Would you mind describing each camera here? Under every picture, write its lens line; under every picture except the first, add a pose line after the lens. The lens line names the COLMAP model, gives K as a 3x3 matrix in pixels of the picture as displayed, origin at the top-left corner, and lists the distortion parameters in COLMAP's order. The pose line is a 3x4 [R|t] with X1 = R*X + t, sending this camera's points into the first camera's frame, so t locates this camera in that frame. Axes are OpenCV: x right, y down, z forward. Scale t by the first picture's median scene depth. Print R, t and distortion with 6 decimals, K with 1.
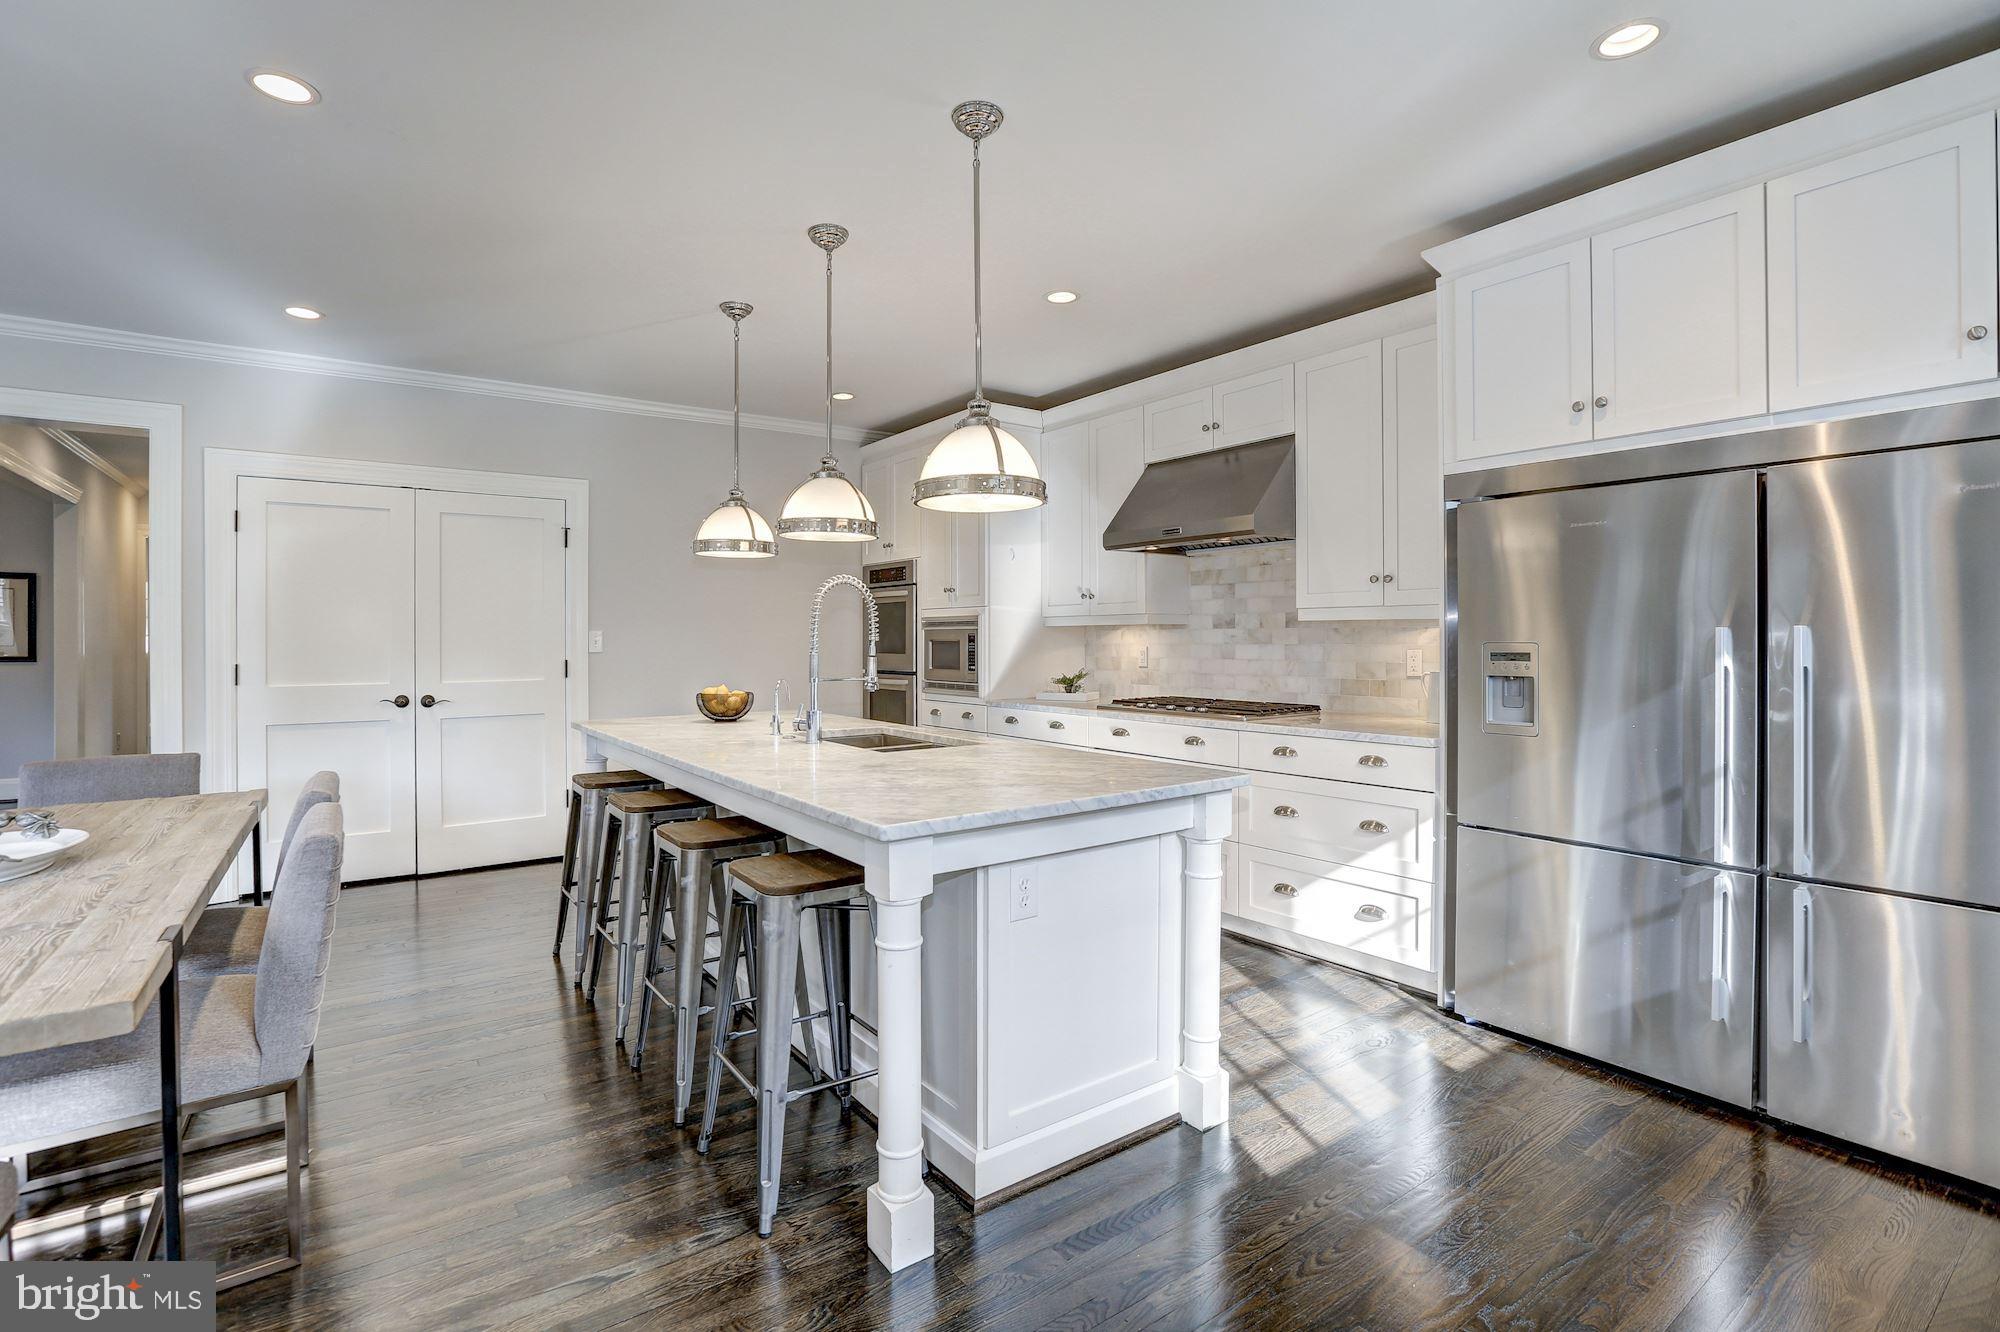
lens RADIAL K [[931.1, 0, 1029.9], [0, 931.1, 652.3], [0, 0, 1]] dist [-0.031697, 0.008447]
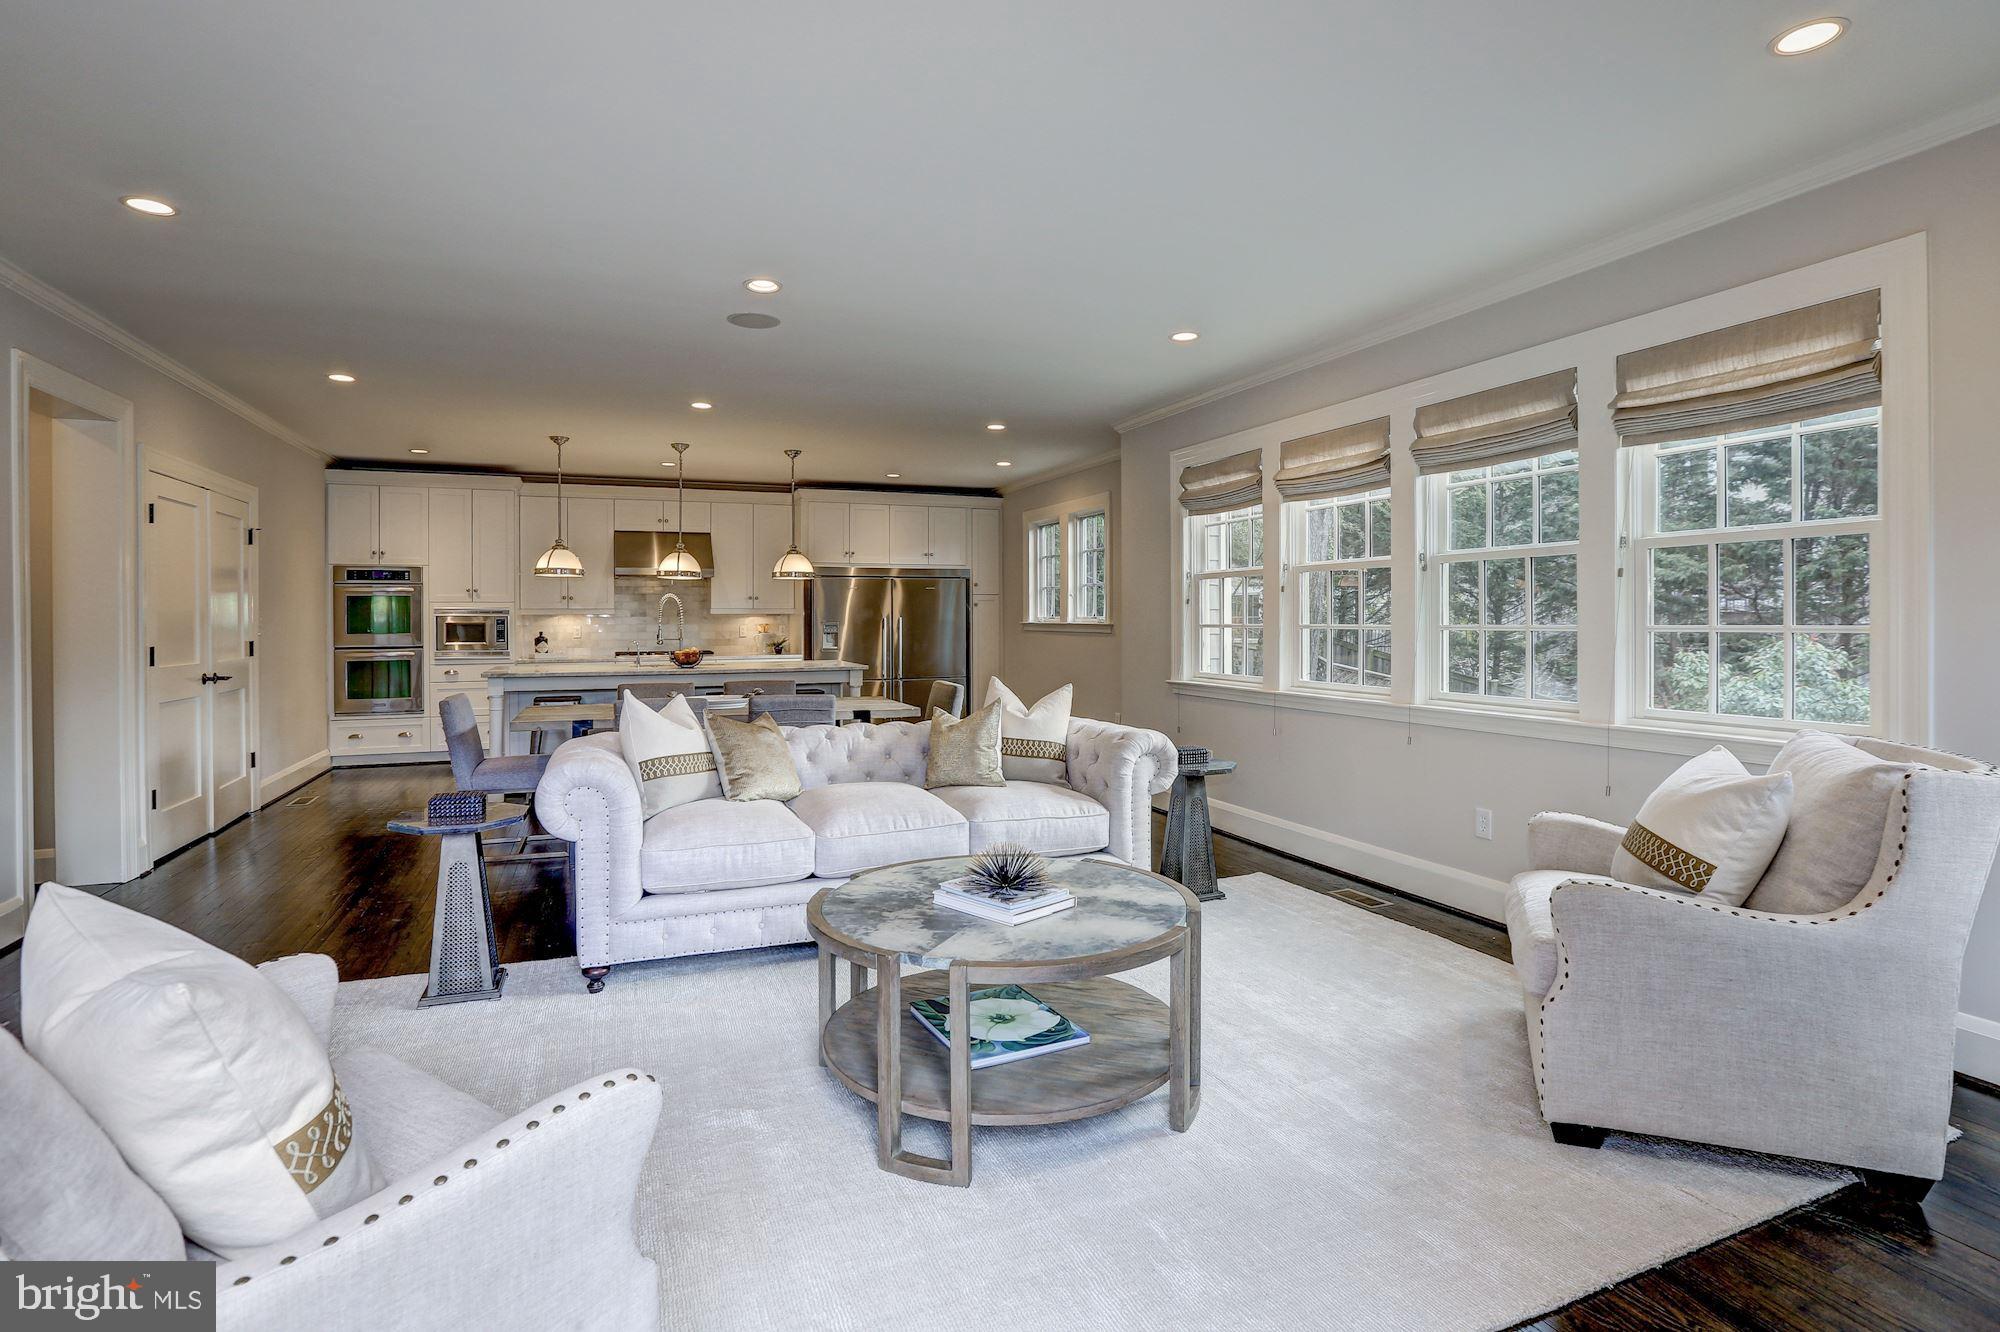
lens RADIAL K [[931.1, 0, 967.6], [0, 931.1, 624.1], [0, 0, 1]] dist [-0.031697, 0.008447]
pose [[0.246182, -0.004302, 0.969214, -1.533583], [0.016917, 0.999857, 0.000141, 0.002108], [-0.969076, 0.016362, 0.246220, -0.171134]]
